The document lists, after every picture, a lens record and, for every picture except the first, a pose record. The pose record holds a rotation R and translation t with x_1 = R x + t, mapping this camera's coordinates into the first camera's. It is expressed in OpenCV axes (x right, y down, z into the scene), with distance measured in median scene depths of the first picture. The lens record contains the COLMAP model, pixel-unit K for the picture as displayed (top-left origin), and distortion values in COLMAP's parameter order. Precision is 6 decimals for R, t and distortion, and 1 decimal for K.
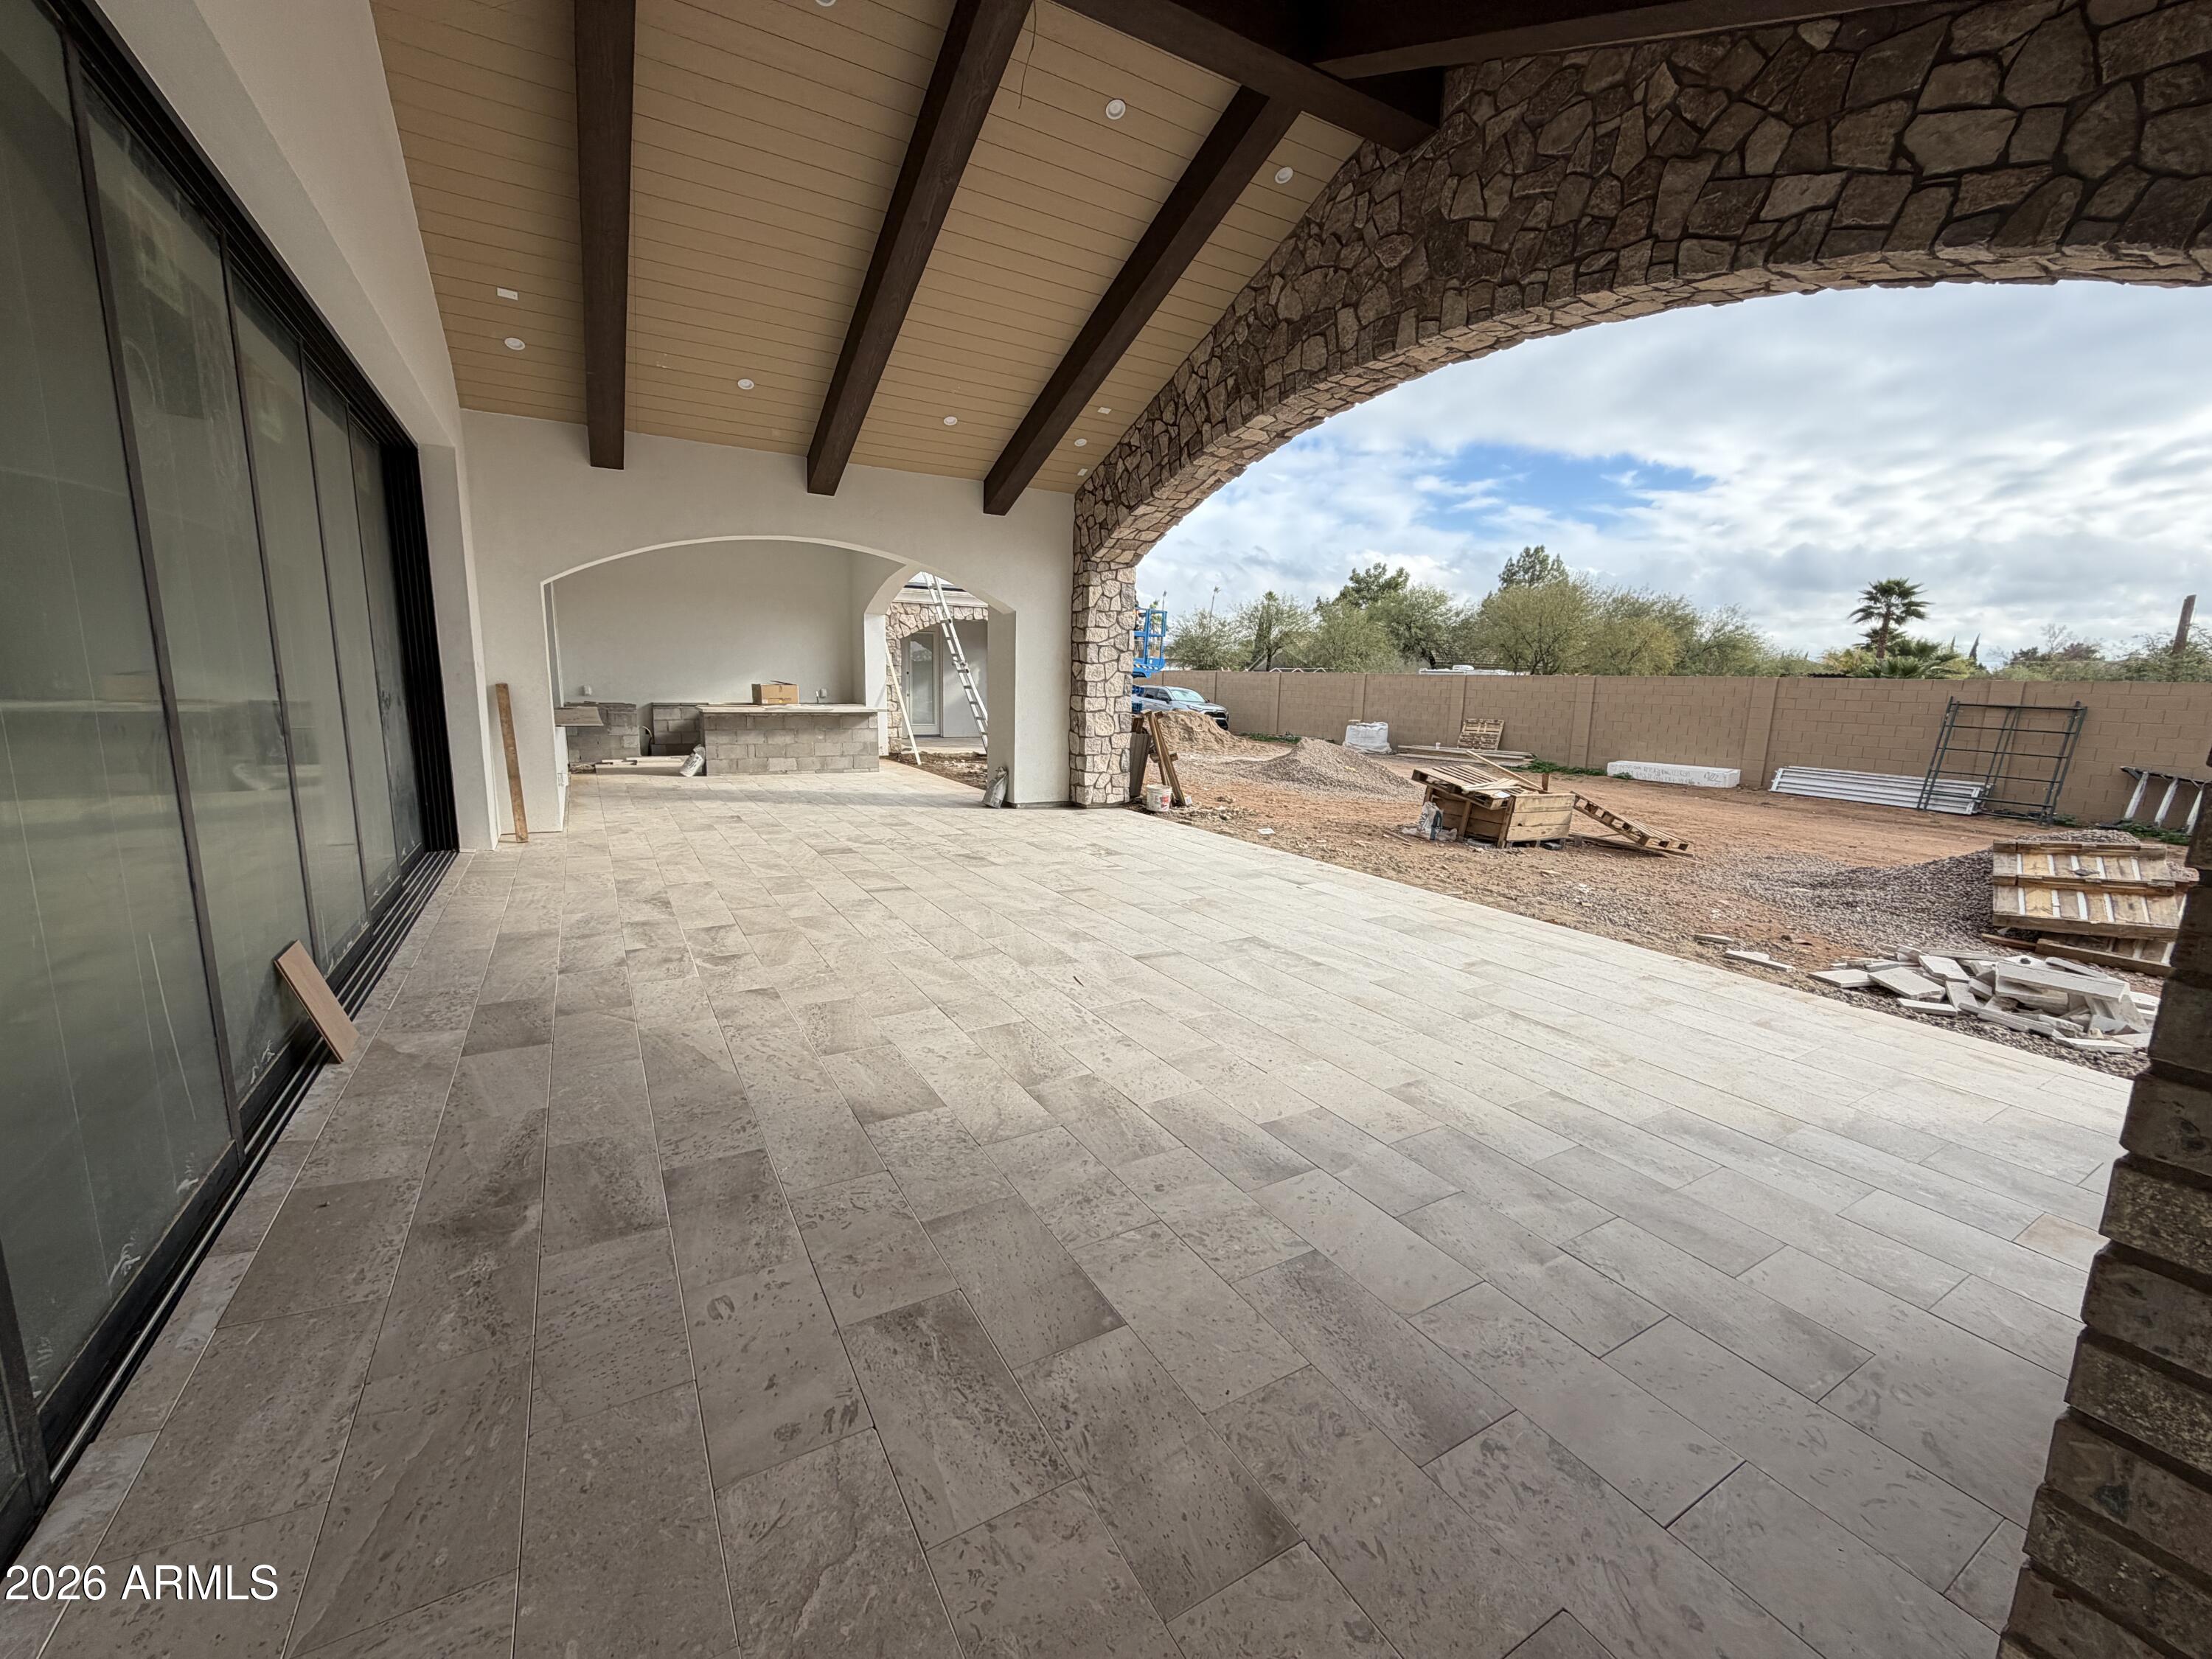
lens RADIAL K [[885.4, 0, 1104.8], [0, 885.4, 833.0], [0, 0, 1]] dist [-0.000884, -0.000178]
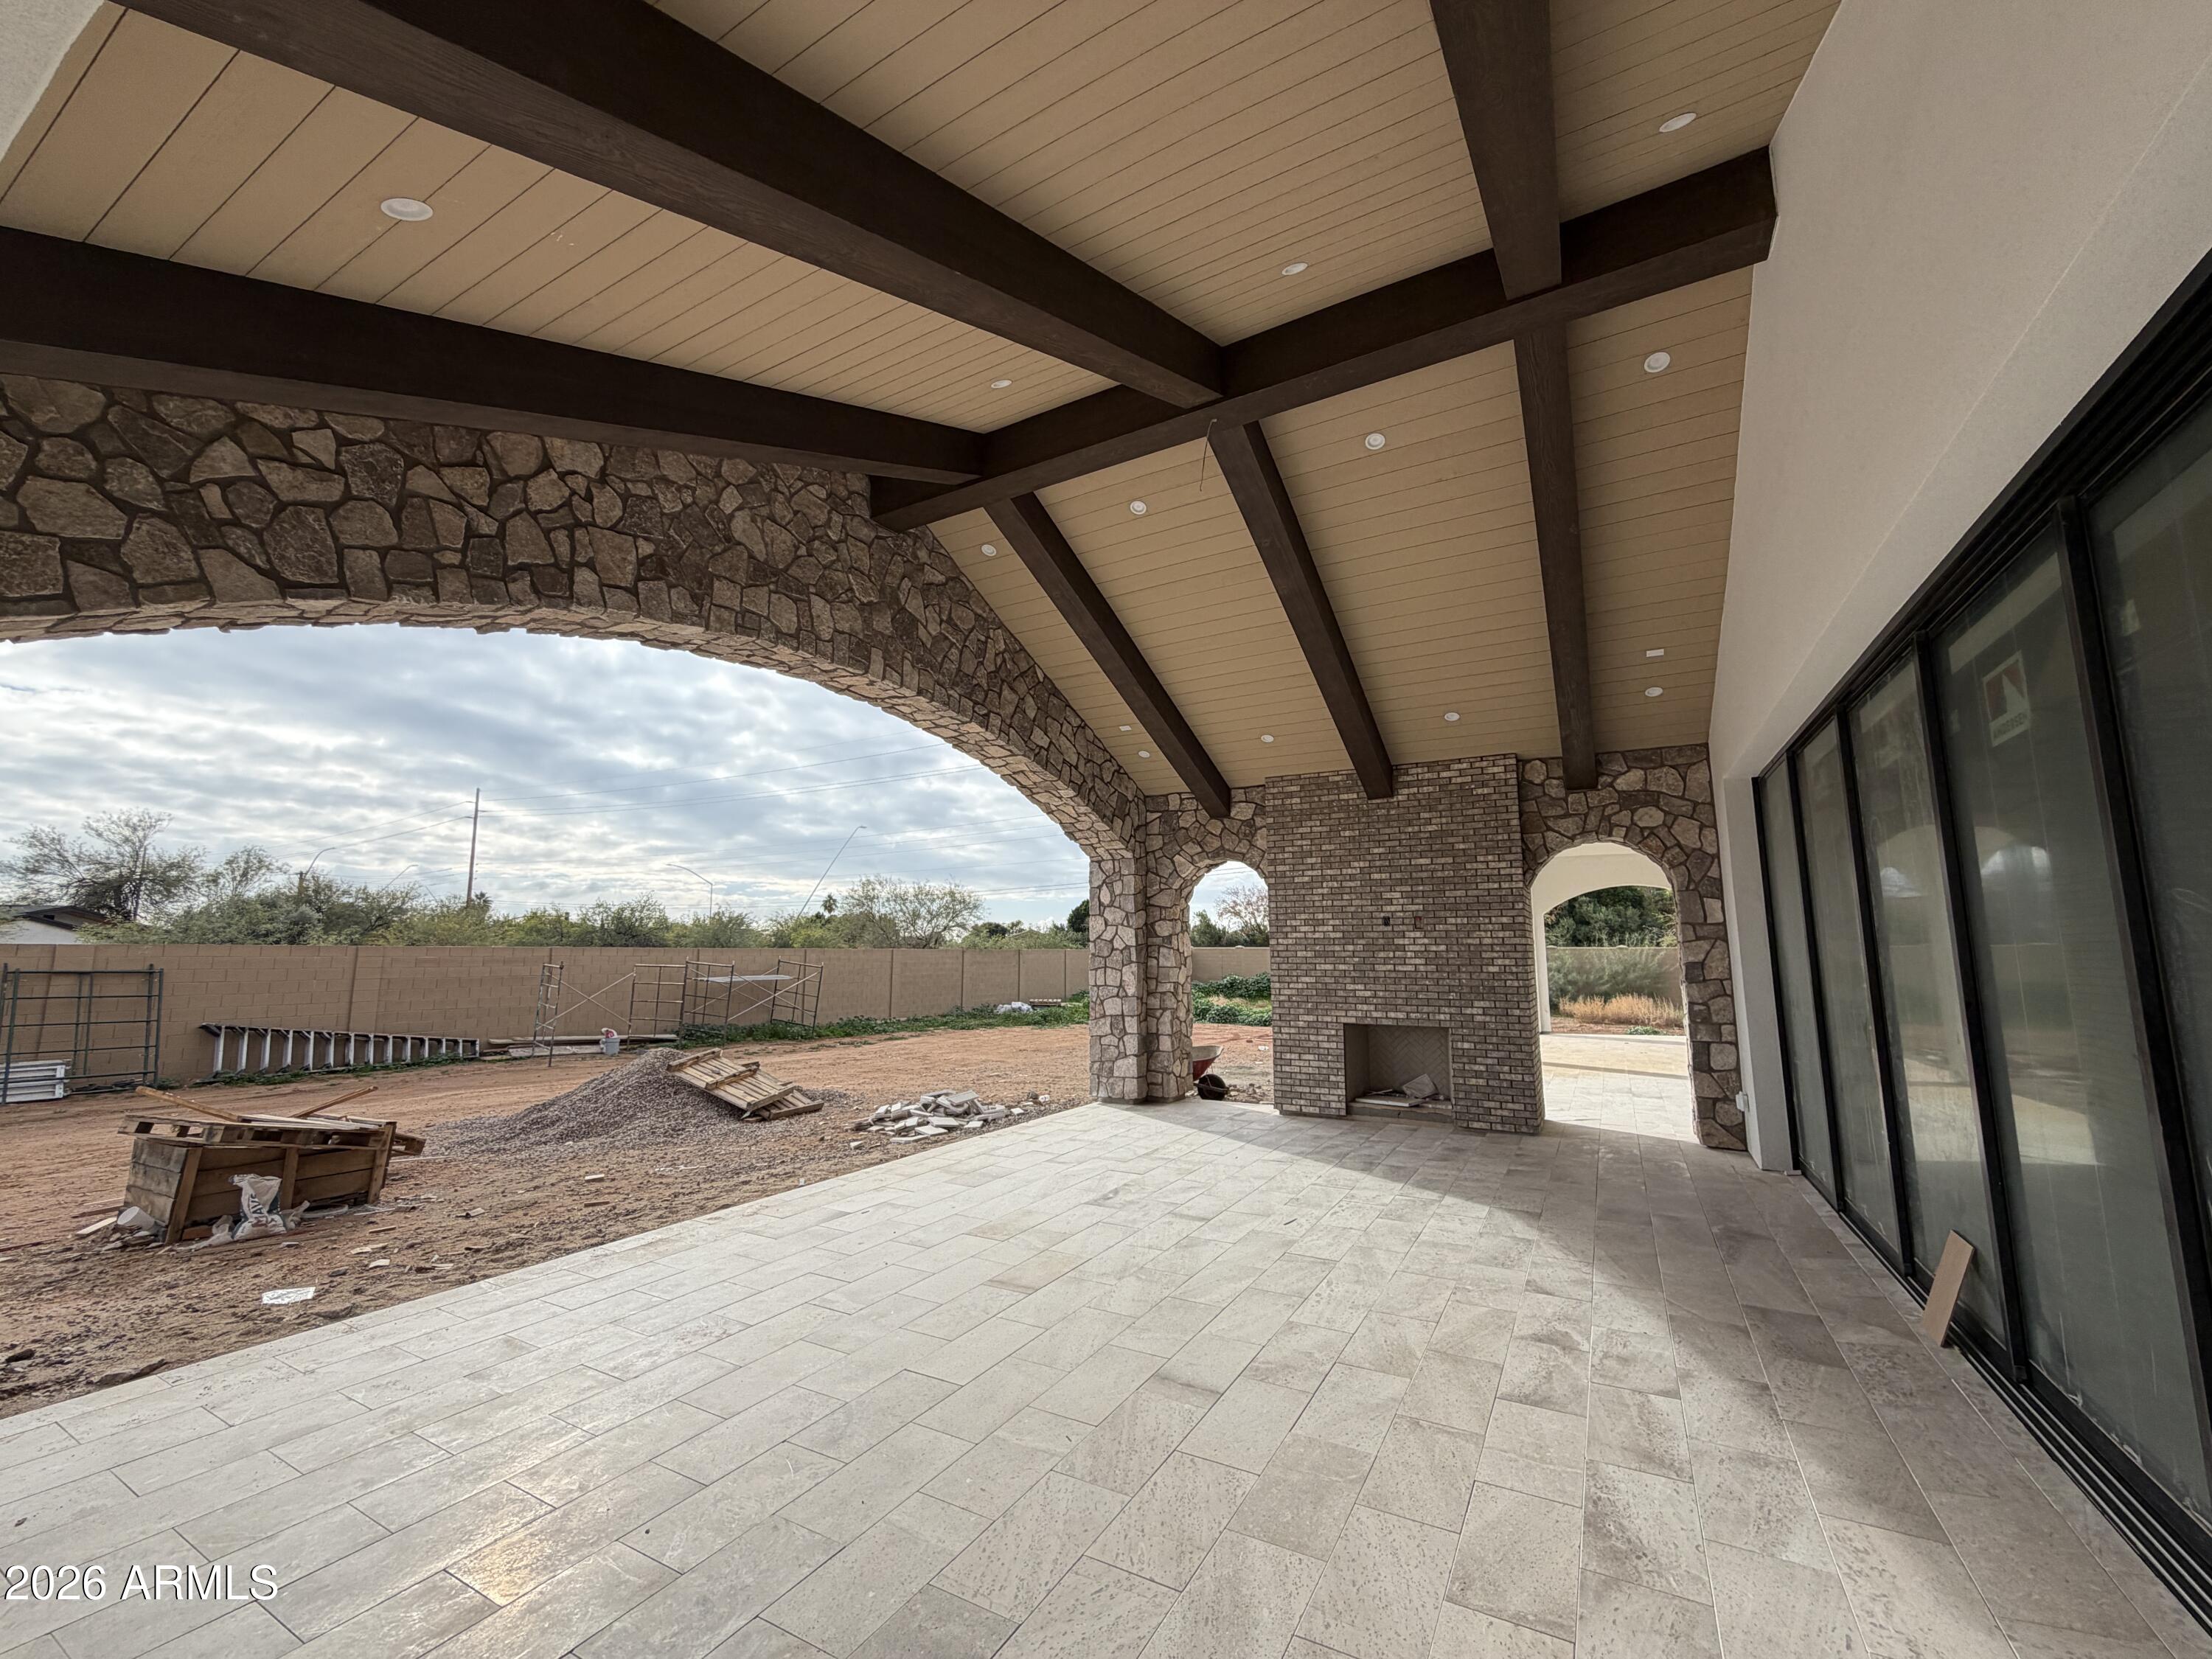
lens RADIAL K [[885.4, 0, 1101.9], [0, 885.4, 824.4], [0, 0, 1]] dist [-0.000884, -0.000178]
pose [[-0.503732, 0.100276, 0.858020, -0.916170], [0.140245, 0.989556, -0.033312, -0.341510], [-0.852399, 0.103553, -0.512535, 1.629317]]
